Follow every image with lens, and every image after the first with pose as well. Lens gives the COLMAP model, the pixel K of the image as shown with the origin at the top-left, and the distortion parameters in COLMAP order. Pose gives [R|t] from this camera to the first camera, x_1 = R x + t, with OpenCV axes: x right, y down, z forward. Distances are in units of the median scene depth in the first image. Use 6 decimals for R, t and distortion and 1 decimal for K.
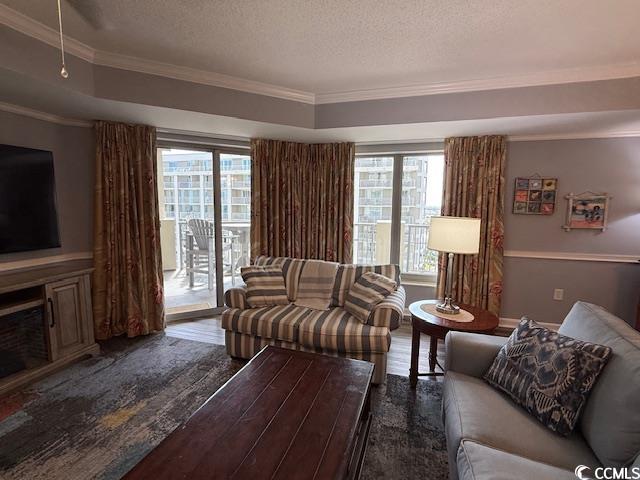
lens RADIAL K [[304.6, 0, 318.9], [0, 304.6, 238.4], [0, 0, 1]] dist [0.000719, -0.000273]
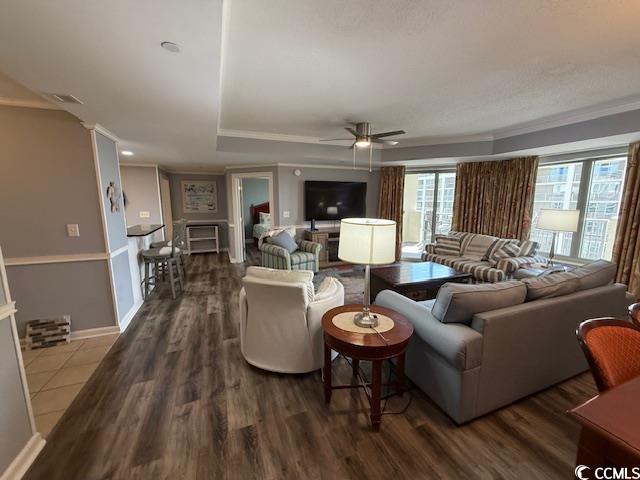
lens RADIAL K [[256.3, 0, 318.3], [0, 256.3, 238.9], [0, 0, 1]] dist [0.000331, -0.000064]
pose [[0.631053, 0.102155, -0.768984, 0.478134], [-0.077592, 0.994632, 0.068457, 0.062874], [0.771850, 0.016467, 0.635592, -0.562848]]
